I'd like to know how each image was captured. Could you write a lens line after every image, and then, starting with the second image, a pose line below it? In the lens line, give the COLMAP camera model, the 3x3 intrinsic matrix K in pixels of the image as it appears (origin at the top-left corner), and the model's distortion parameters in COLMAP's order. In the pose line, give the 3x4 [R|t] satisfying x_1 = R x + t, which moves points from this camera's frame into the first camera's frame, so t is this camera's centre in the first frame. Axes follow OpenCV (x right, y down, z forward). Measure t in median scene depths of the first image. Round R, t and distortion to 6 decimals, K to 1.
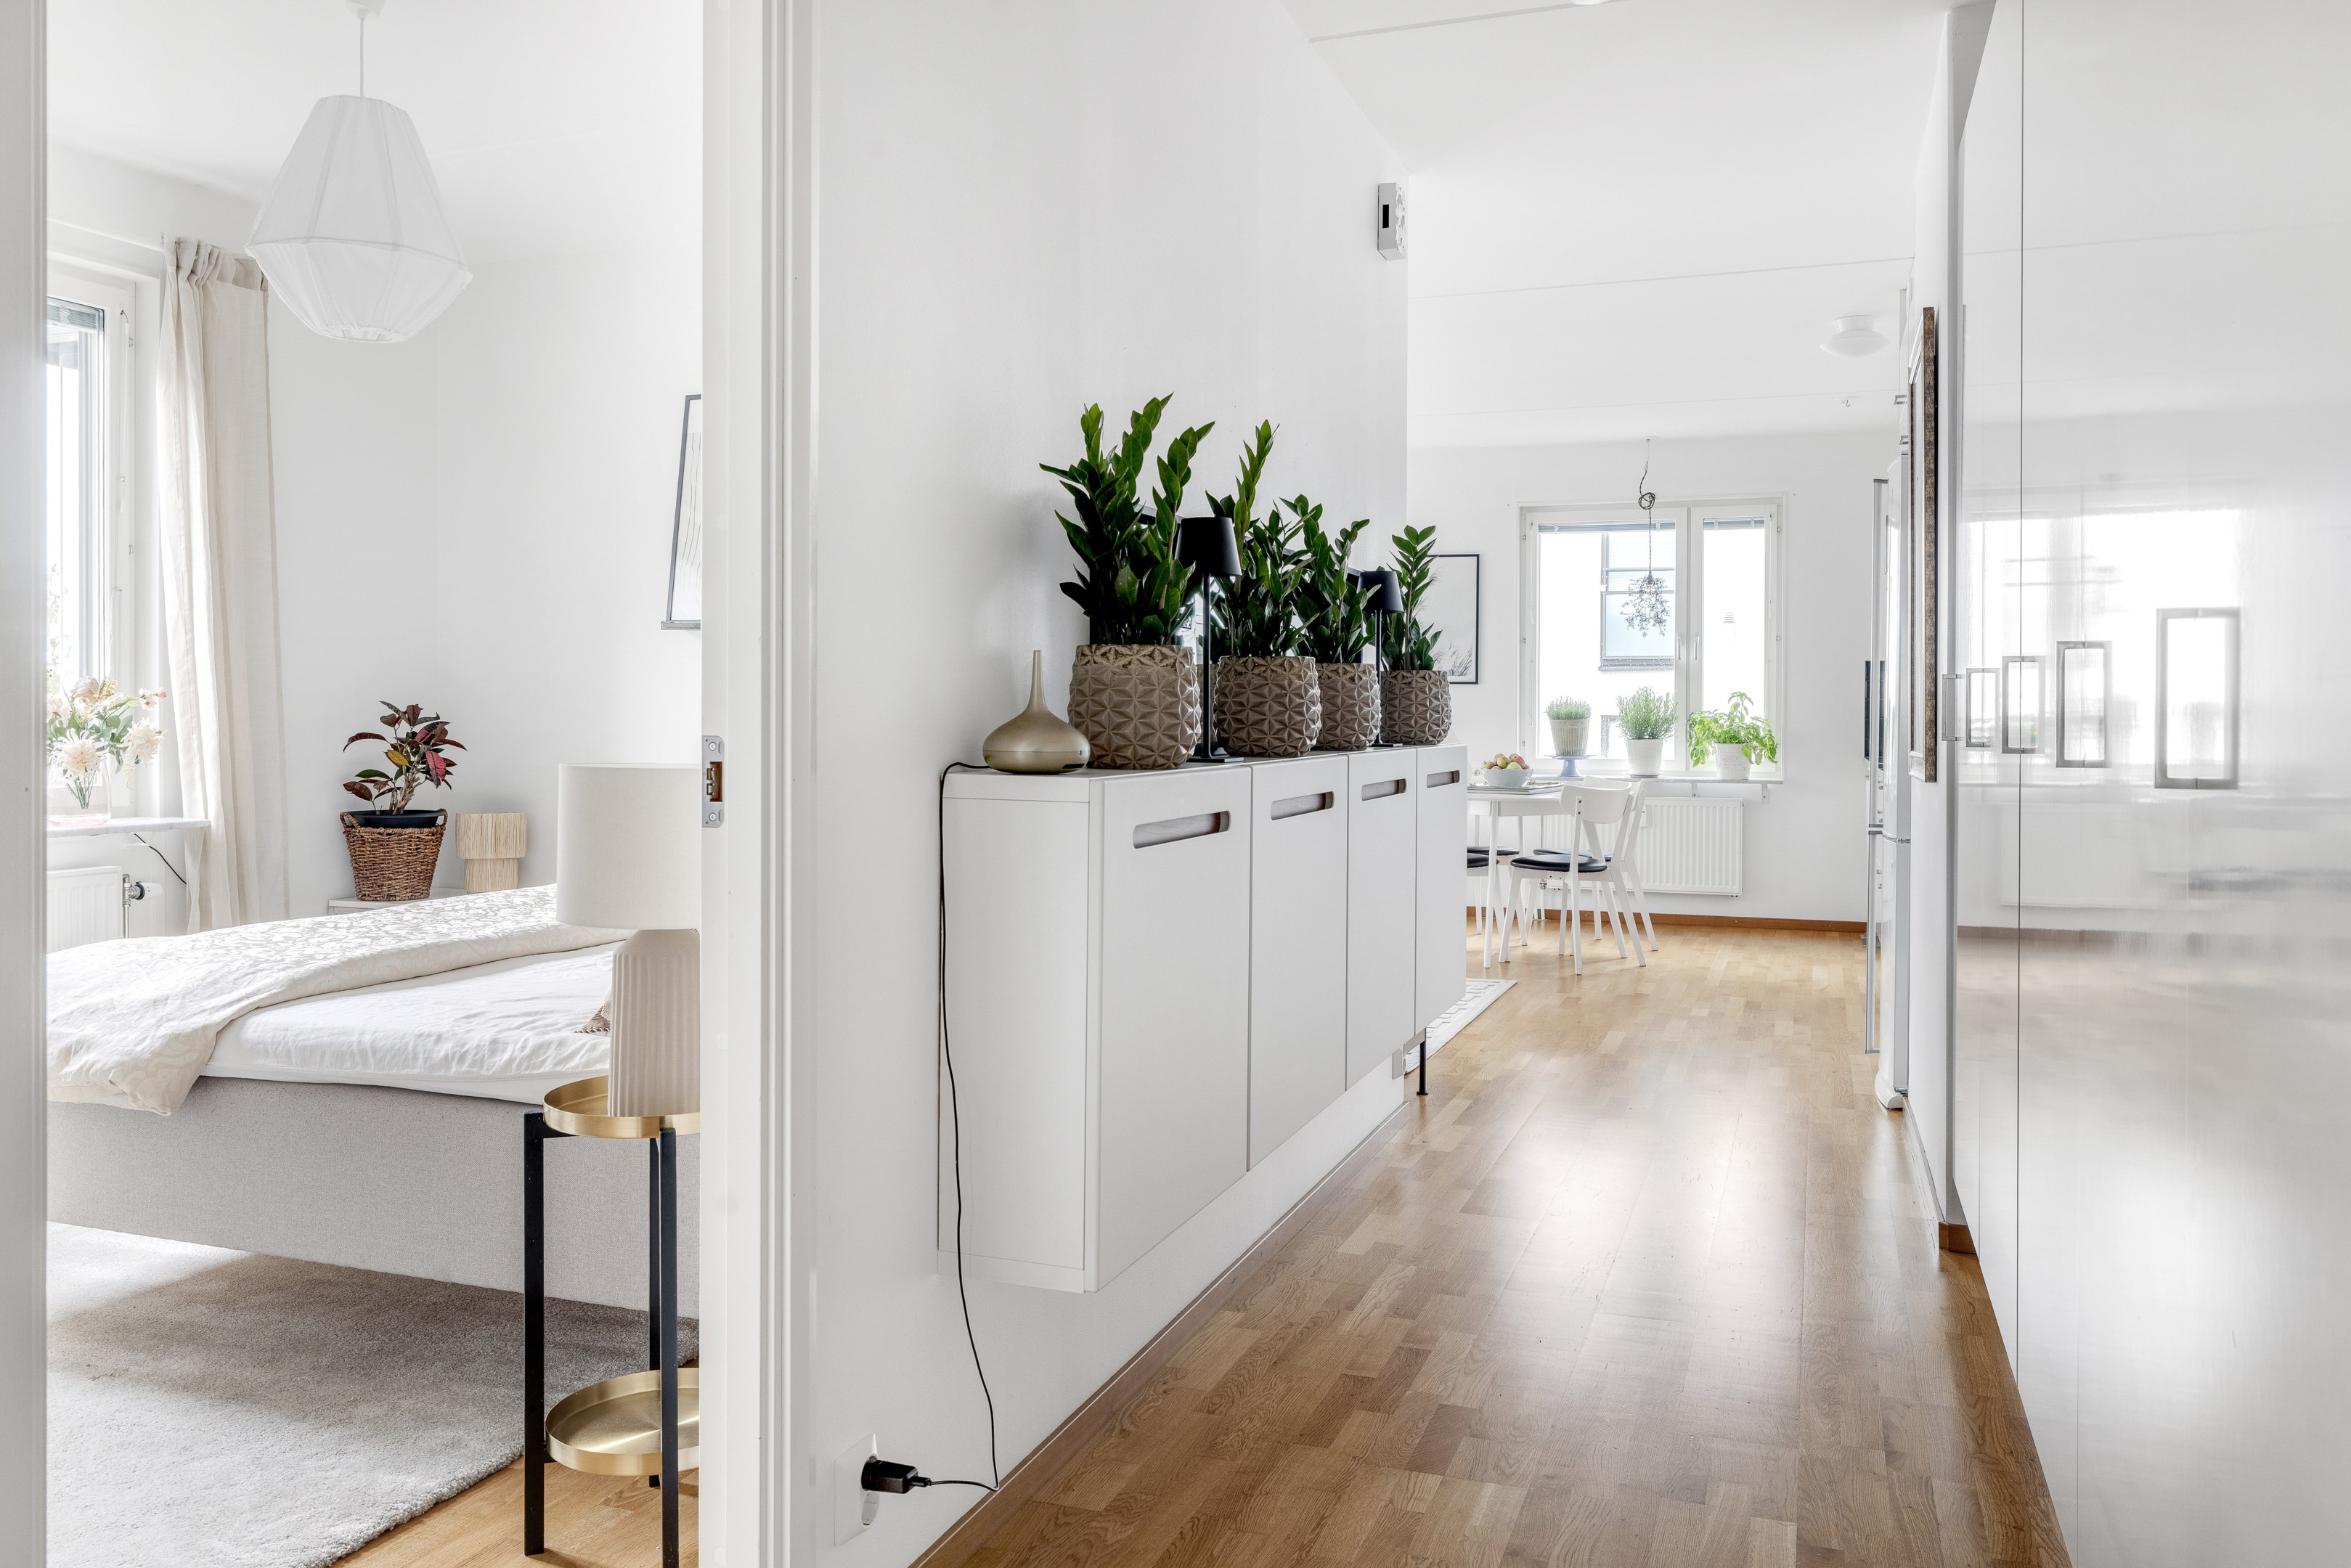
lens RADIAL K [[1750.4, 0, 1179.4], [0, 1750.4, 722.9], [0, 0, 1]] dist [-0.007519, 0.008058]
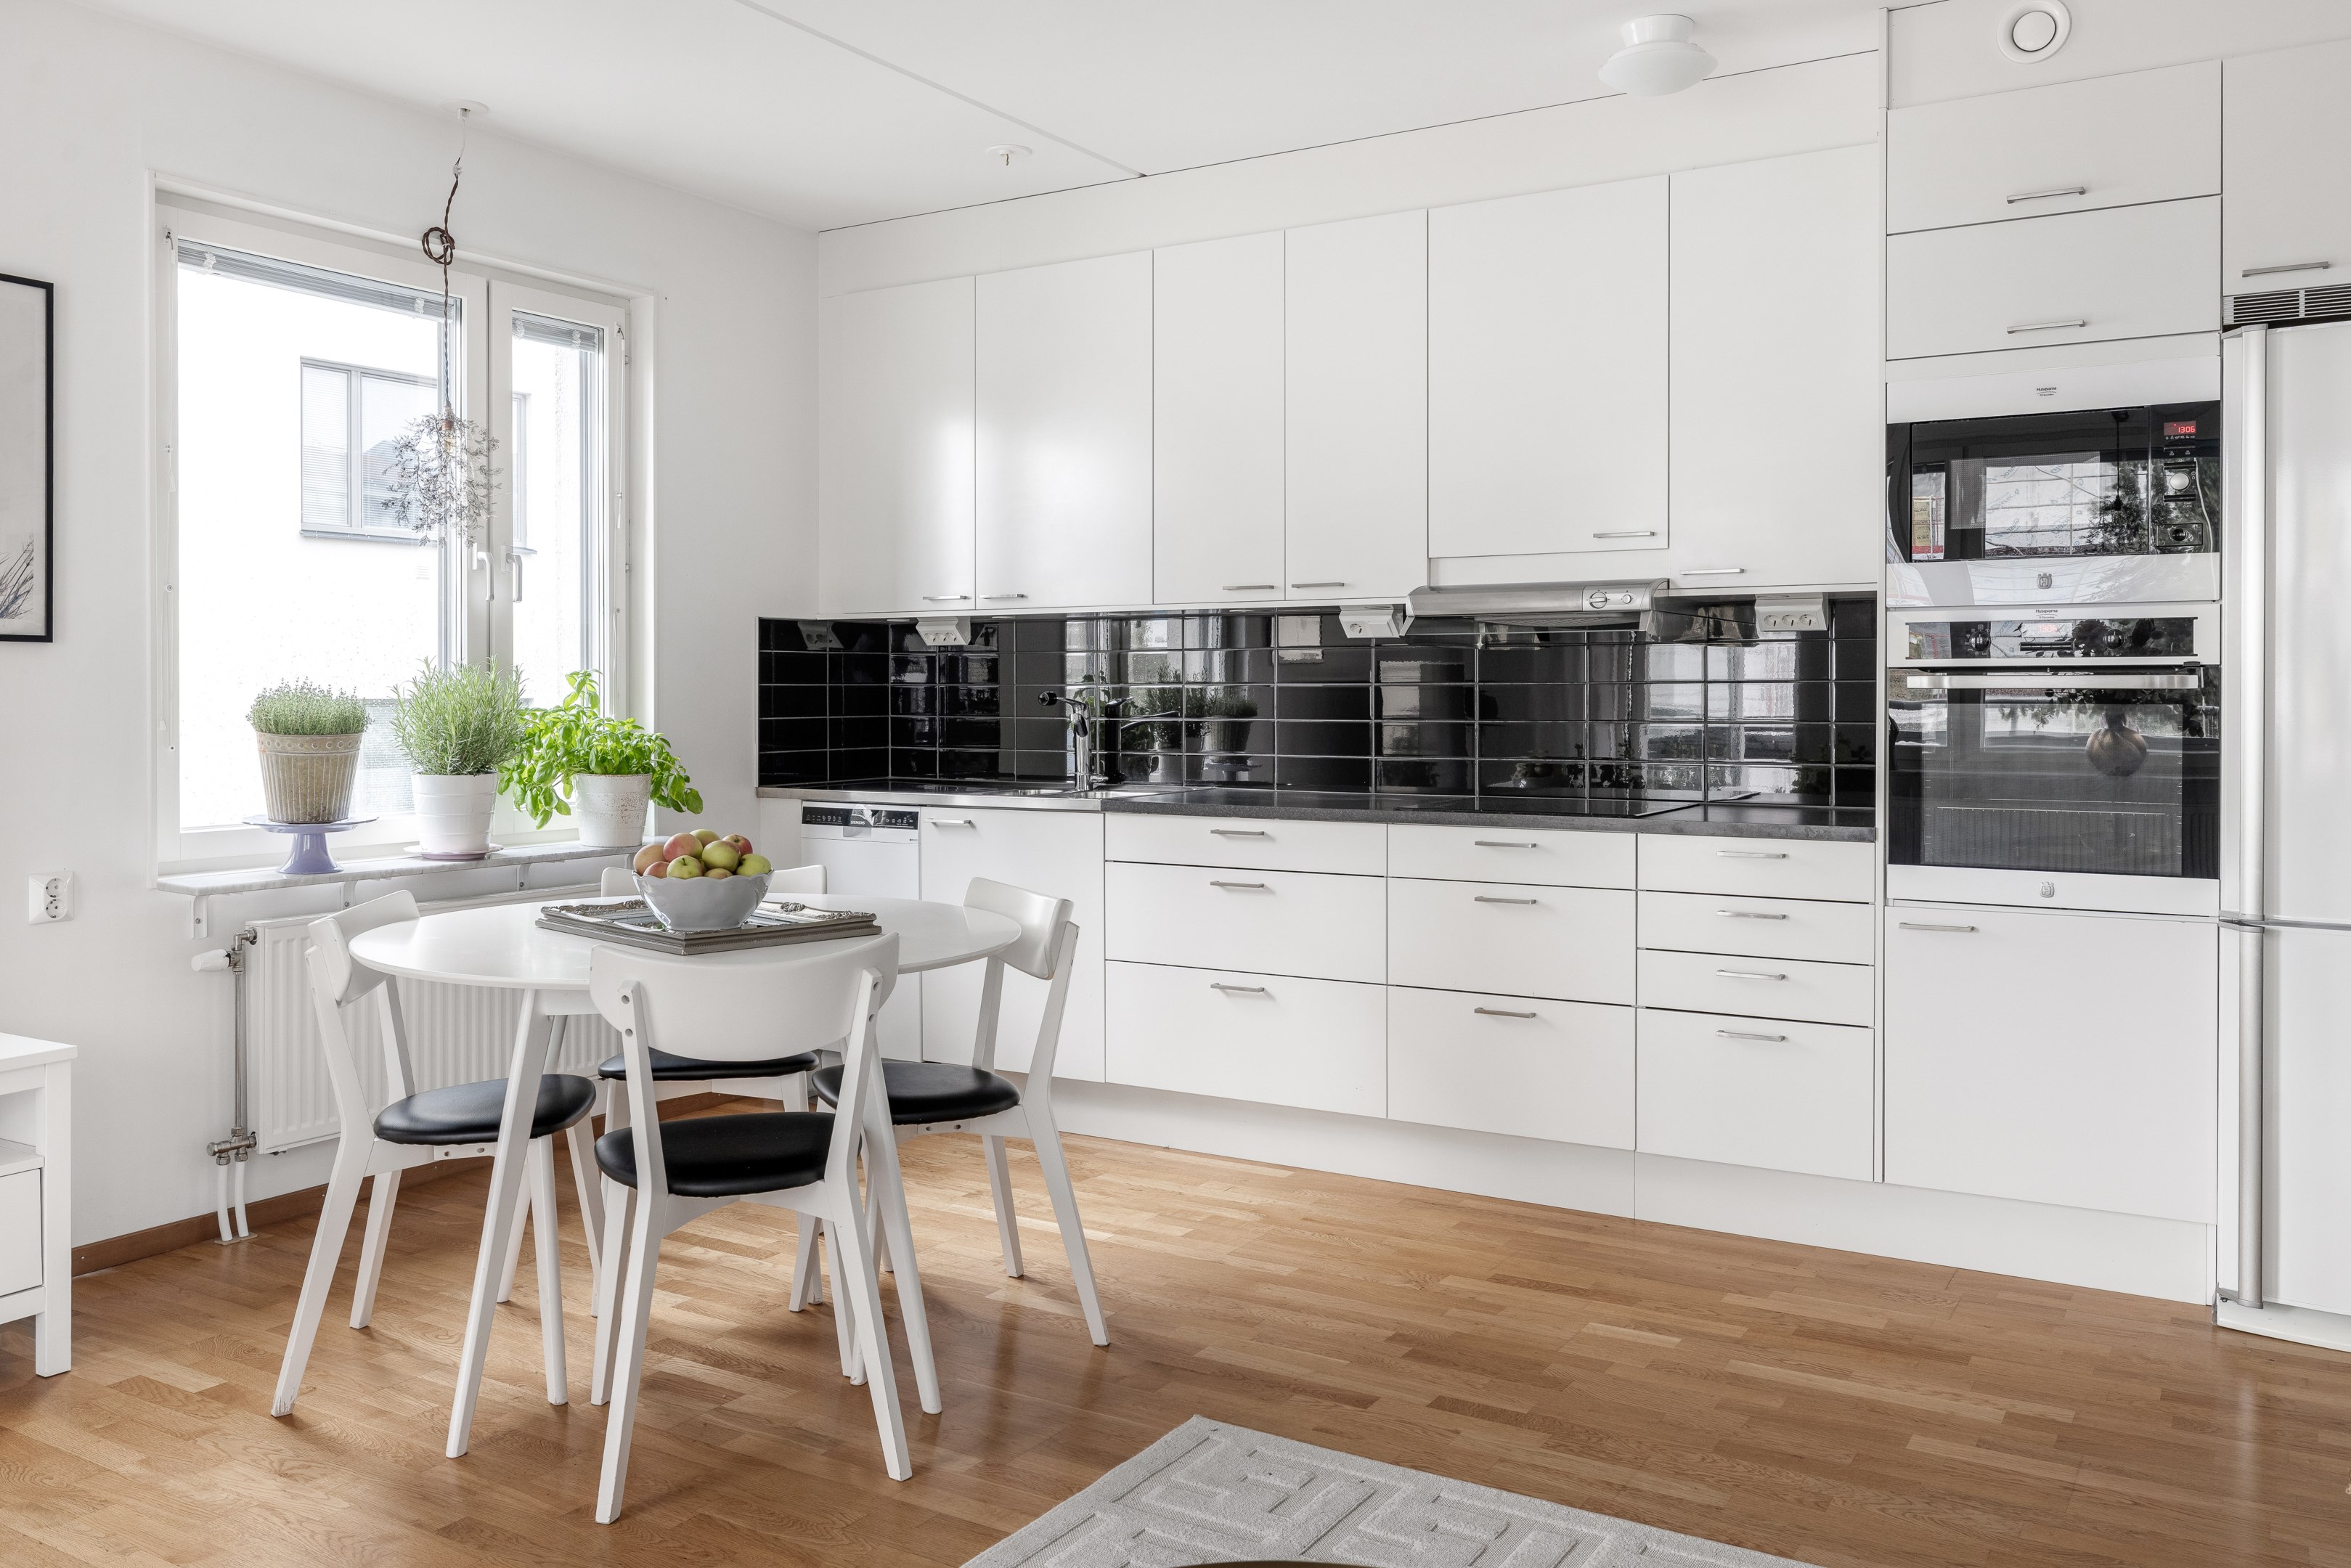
lens RADIAL K [[1871.5, 0, 1165.5], [0, 1871.5, 708.9], [0, 0, 1]] dist [-0.004812, 0.004148]
pose [[0.200273, -0.015354, 0.979620, -0.171035], [0.005873, 0.999878, 0.014470, -0.013250], [-0.979723, 0.002855, 0.200339, 0.724894]]
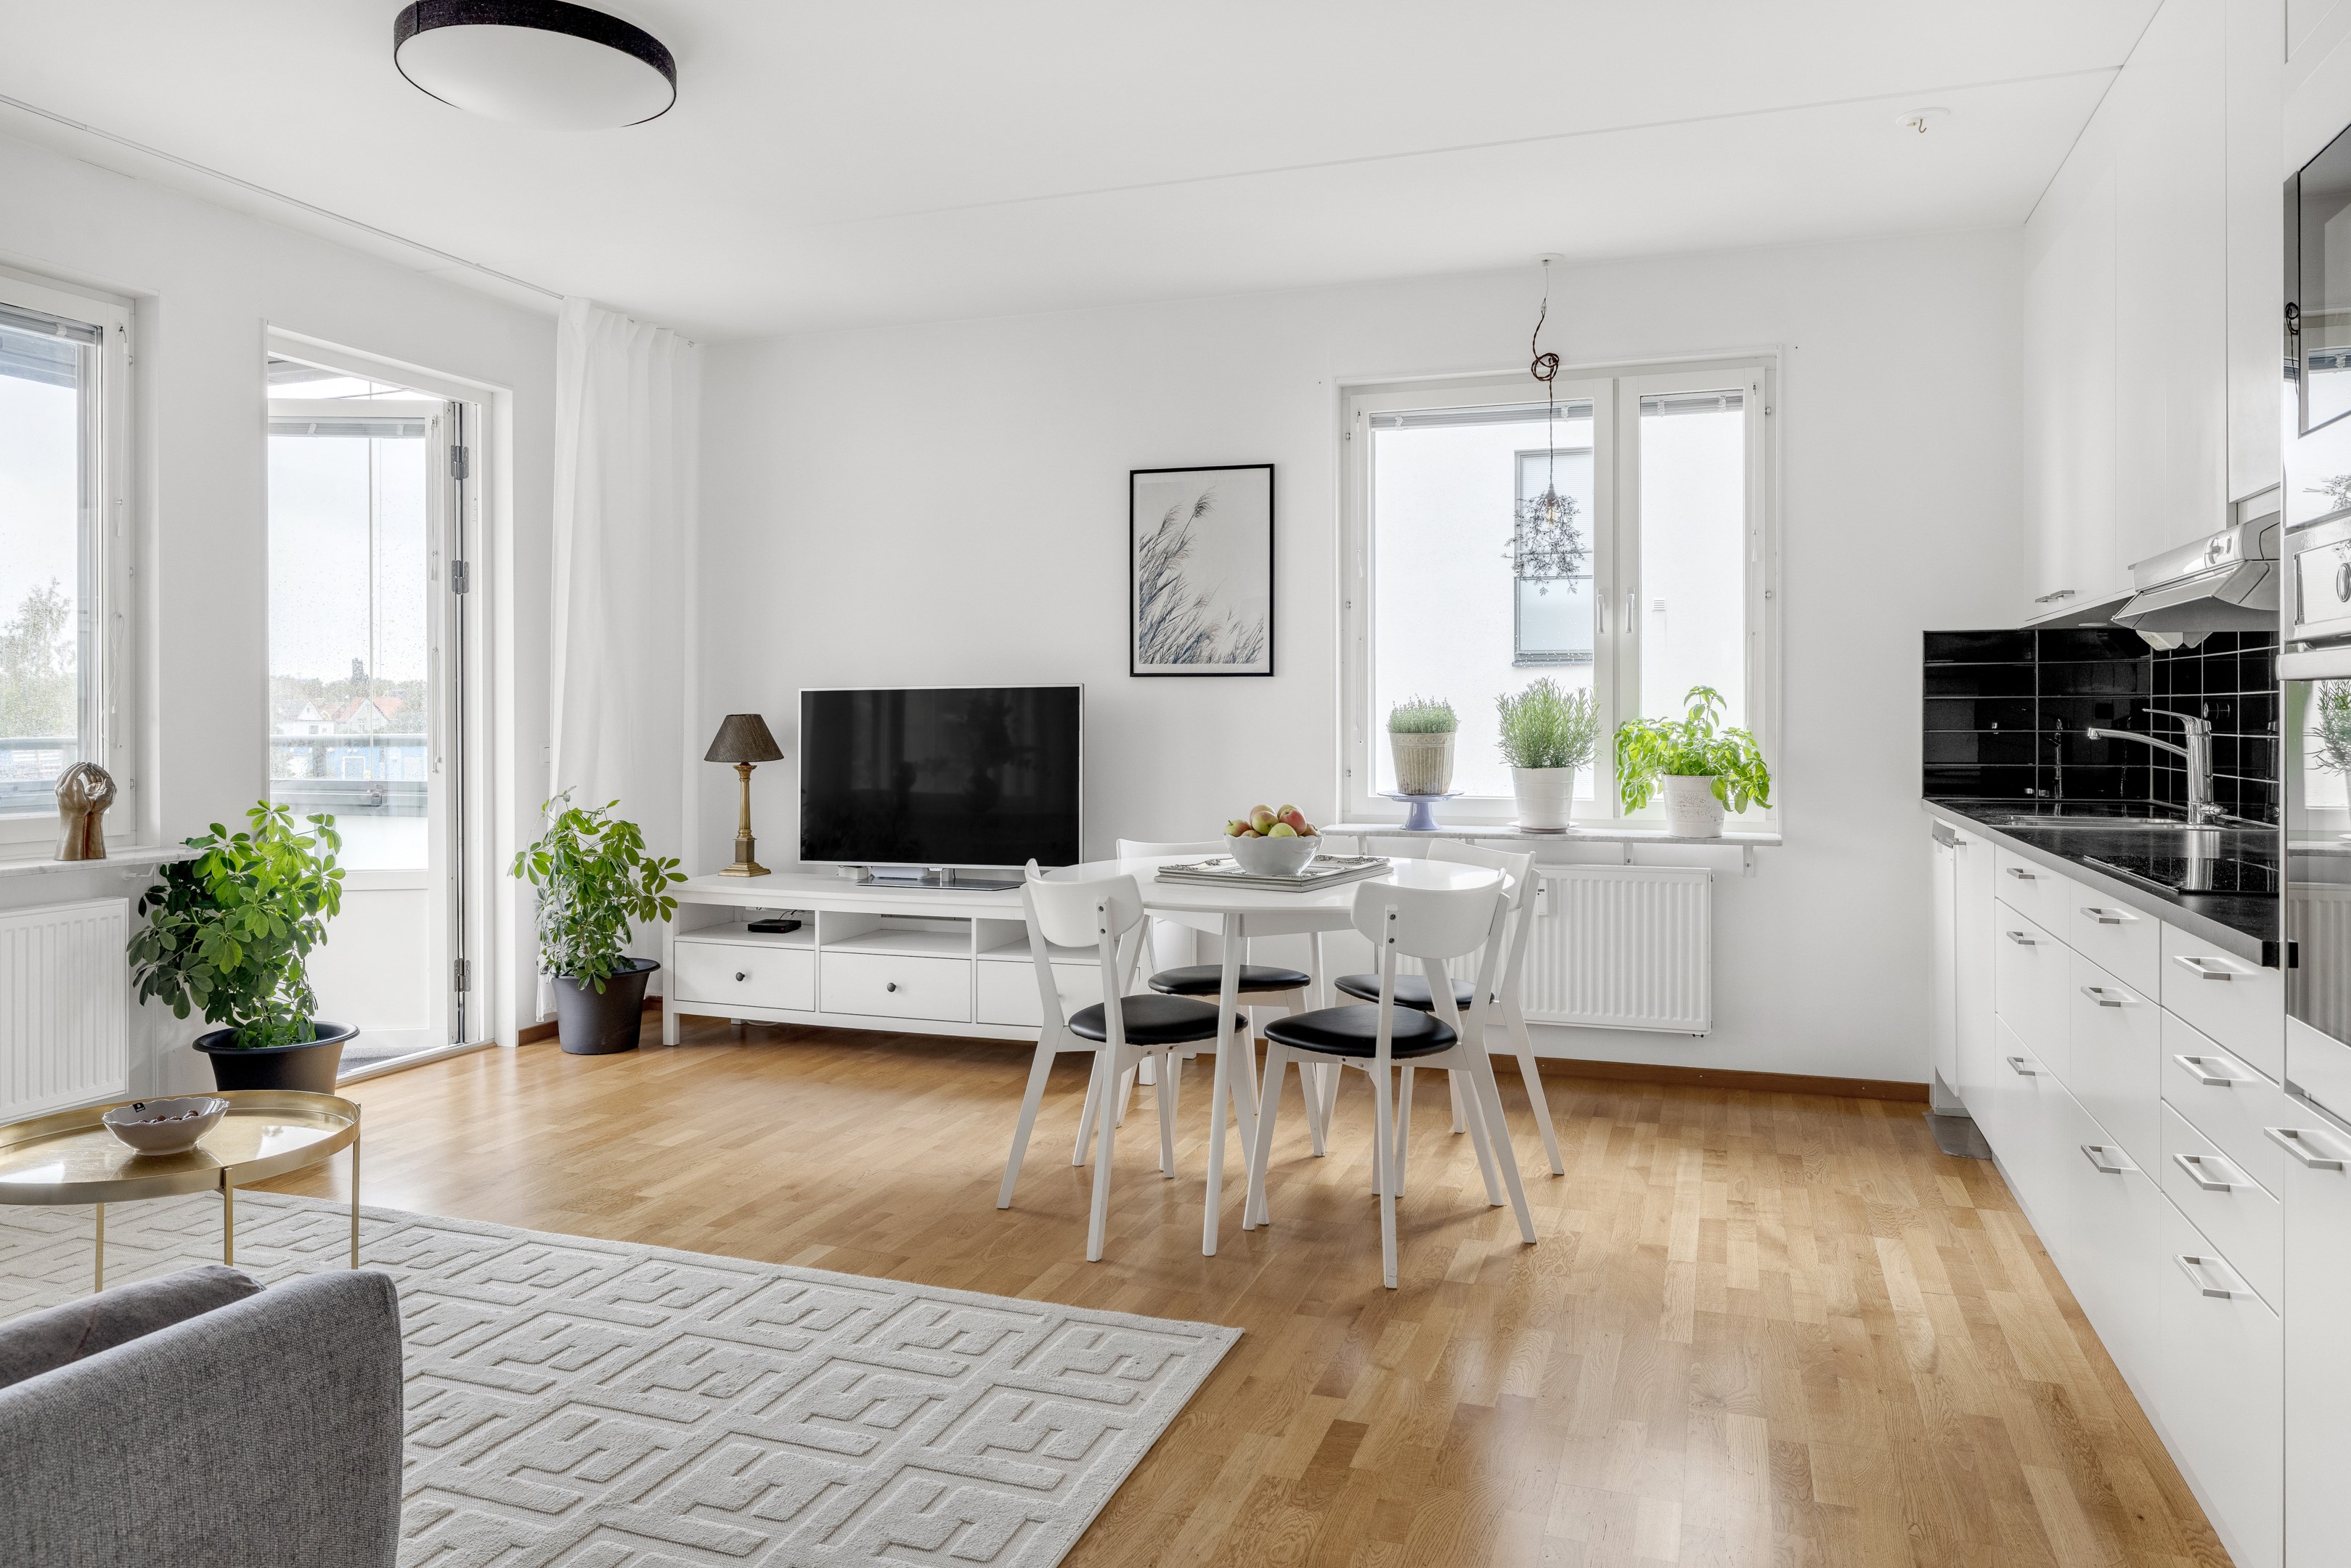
lens RADIAL K [[1578.4, 0, 1164.7], [0, 1578.4, 717.4], [0, 0, 1]] dist [-0.001263, -0.002935]
pose [[0.999970, -0.005950, 0.004987, 0.134968], [0.005964, 0.999979, -0.002708, -0.006849], [-0.004970, 0.002737, 0.999984, 0.465991]]
